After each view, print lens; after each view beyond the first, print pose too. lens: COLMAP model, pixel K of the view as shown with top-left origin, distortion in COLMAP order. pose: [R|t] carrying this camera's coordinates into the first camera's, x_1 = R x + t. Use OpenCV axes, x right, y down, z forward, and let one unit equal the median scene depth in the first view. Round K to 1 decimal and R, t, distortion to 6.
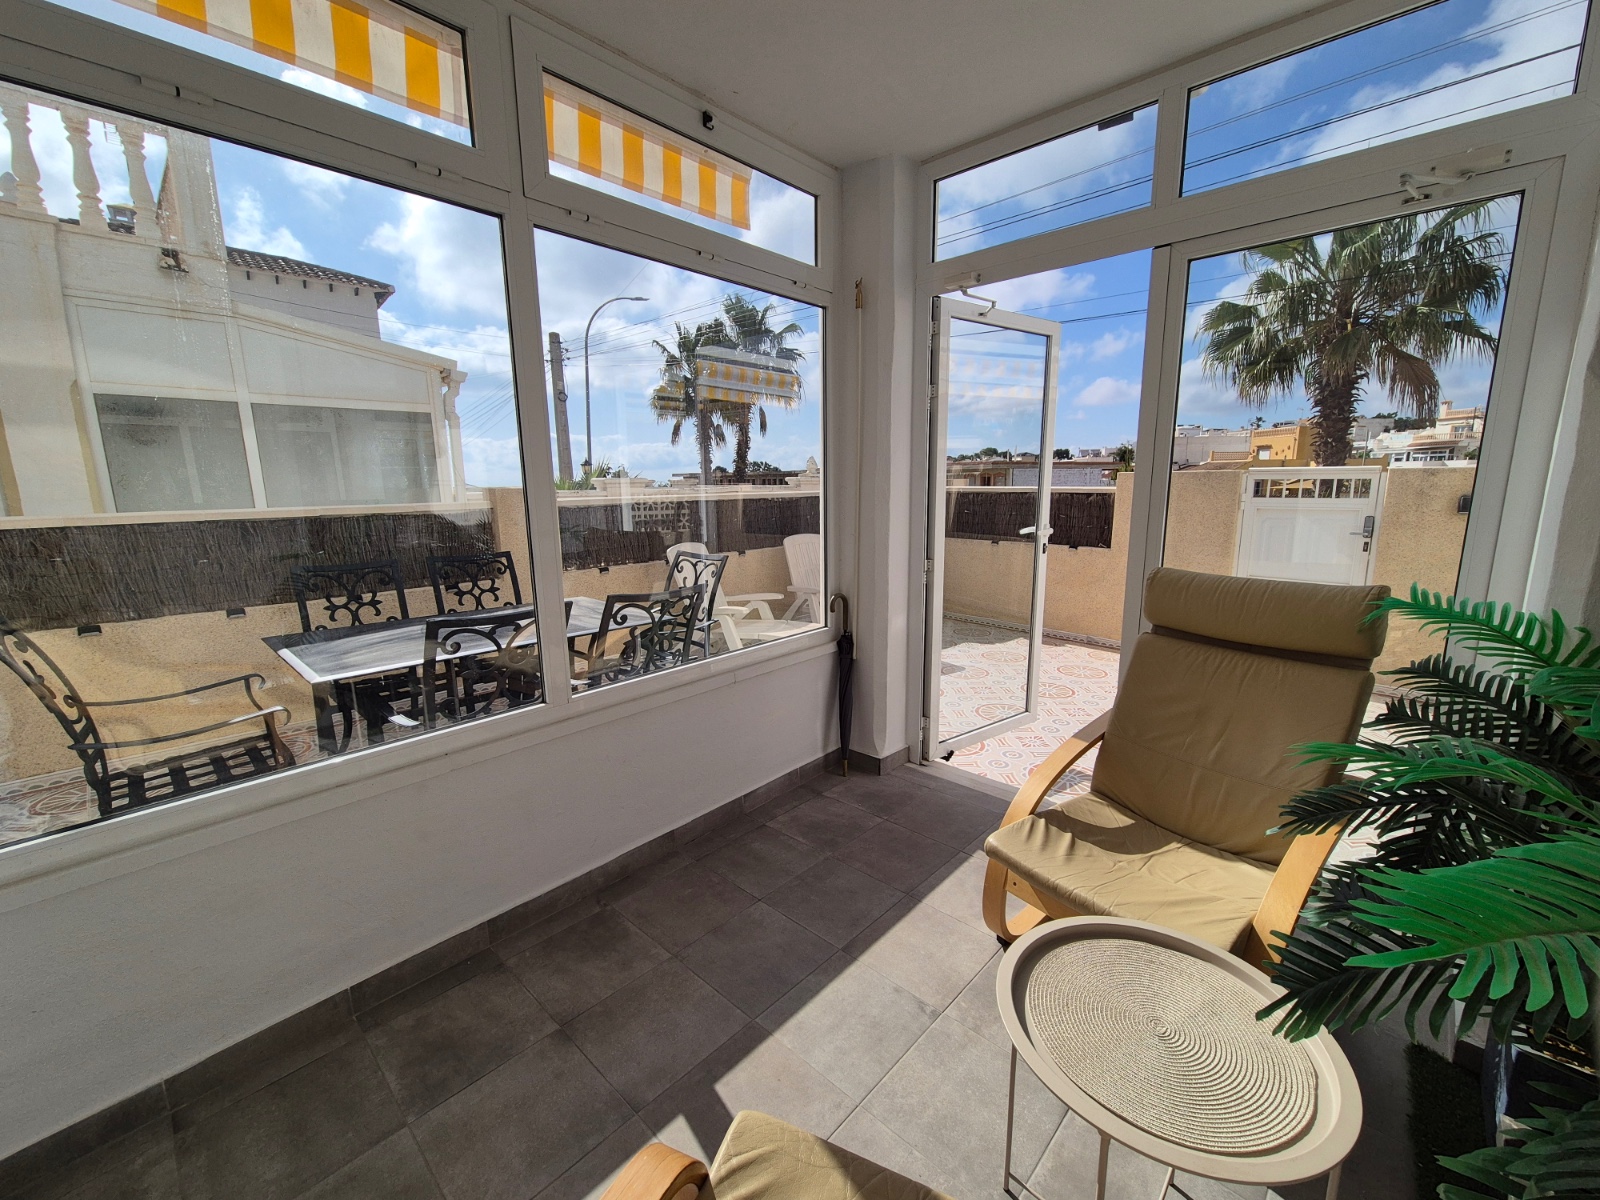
lens RADIAL K [[658.2, 0, 800.5], [0, 658.2, 599.1], [0, 0, 1]] dist [-0.012245, -0.000328]
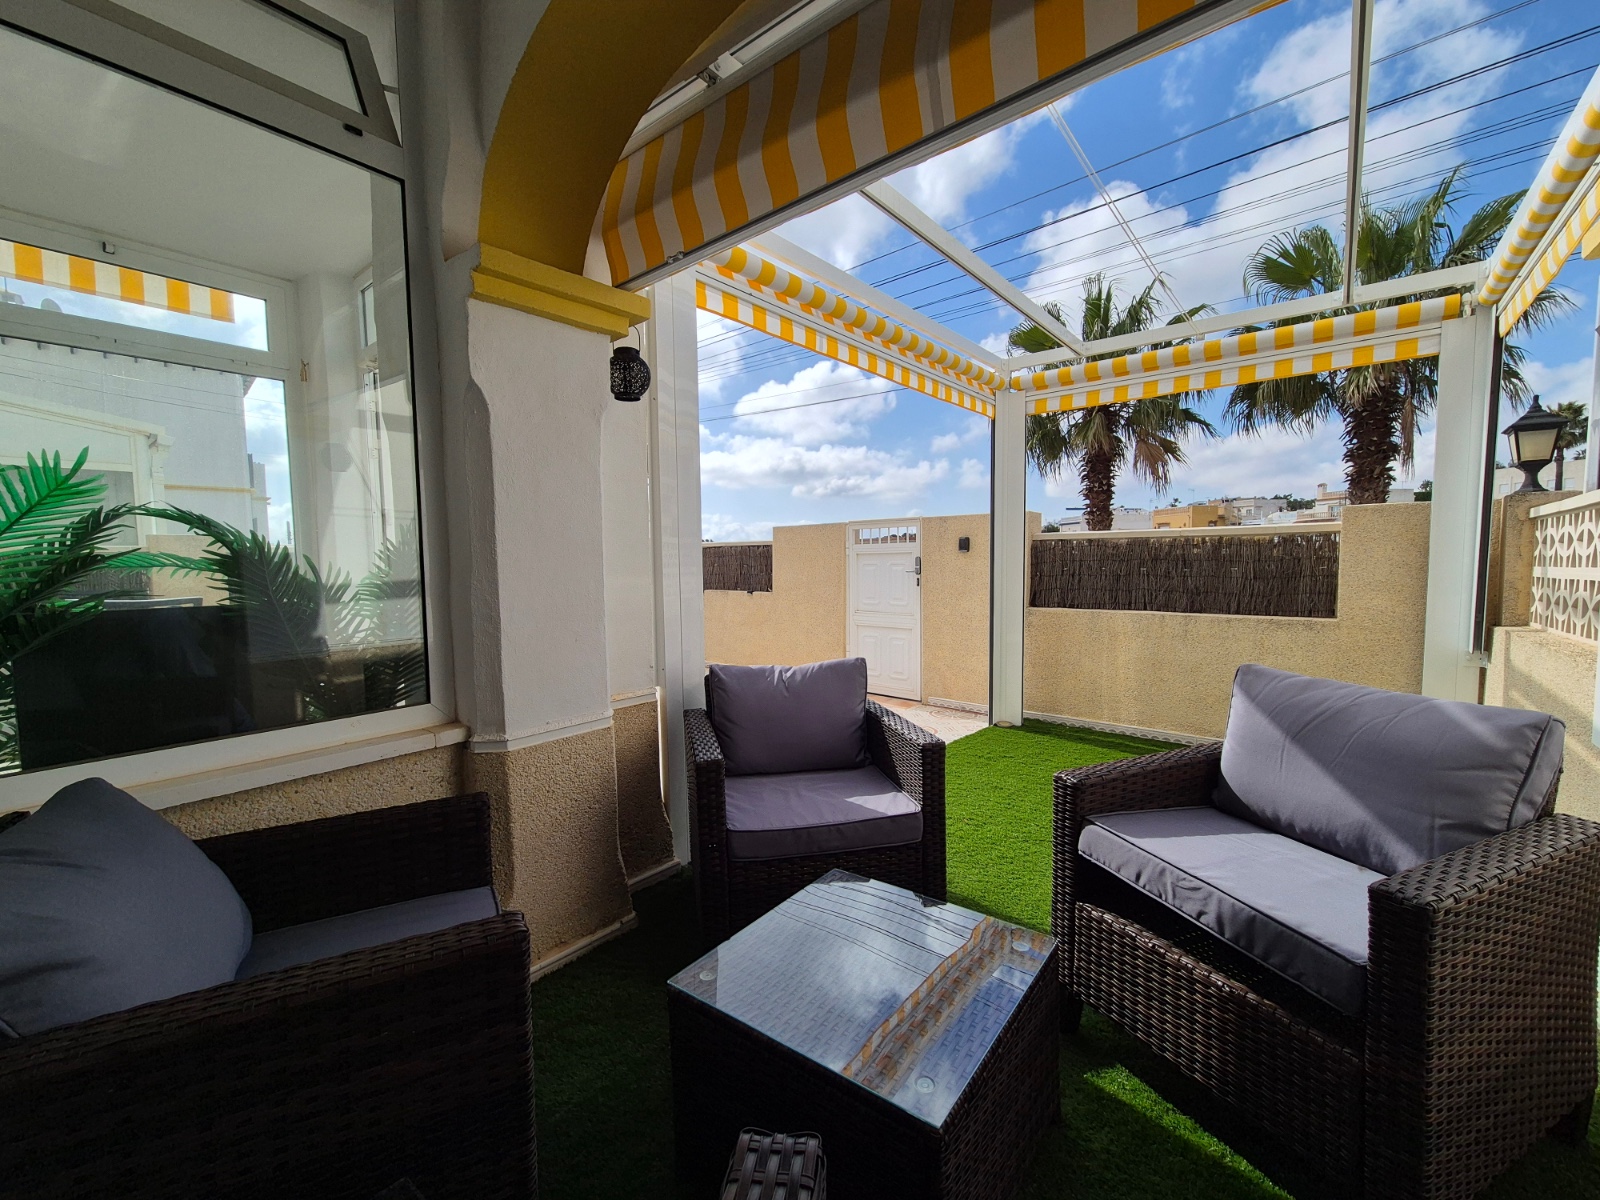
lens RADIAL K [[658.2, 0, 802.7], [0, 658.2, 604.0], [0, 0, 1]] dist [-0.012245, -0.000328]
pose [[0.996673, -0.007667, 0.081145, 0.481178], [0.016405, 0.994062, -0.107574, 0.075519], [-0.079839, 0.108547, 0.990880, -0.157783]]
